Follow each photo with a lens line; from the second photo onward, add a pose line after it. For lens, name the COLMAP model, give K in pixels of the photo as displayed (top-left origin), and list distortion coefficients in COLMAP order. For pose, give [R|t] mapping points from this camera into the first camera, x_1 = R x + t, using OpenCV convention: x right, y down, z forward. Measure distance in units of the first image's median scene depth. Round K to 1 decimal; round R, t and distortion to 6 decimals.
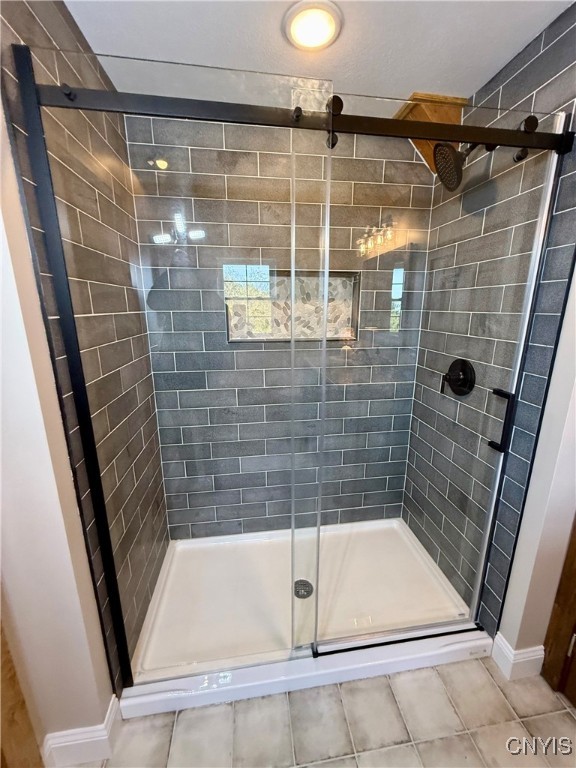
lens RADIAL K [[305.2, 0, 289.6], [0, 305.2, 382.6], [0, 0, 1]] dist [-0.000809, 0.000070]
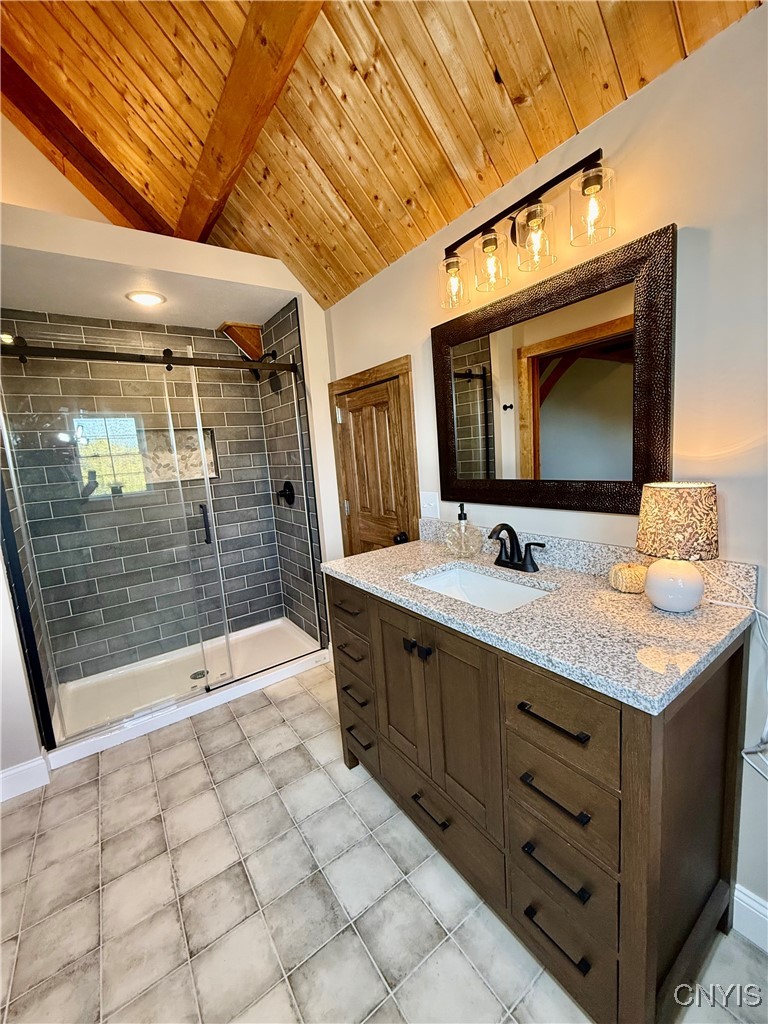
lens RADIAL K [[406.9, 0, 382.9], [0, 406.9, 506.7], [0, 0, 1]] dist [-0.000809, 0.000070]
pose [[0.889618, -0.124891, 0.439297, 0.060875], [0.176797, 0.981062, -0.079117, 0.249113], [-0.421097, 0.148050, 0.894851, -0.858160]]
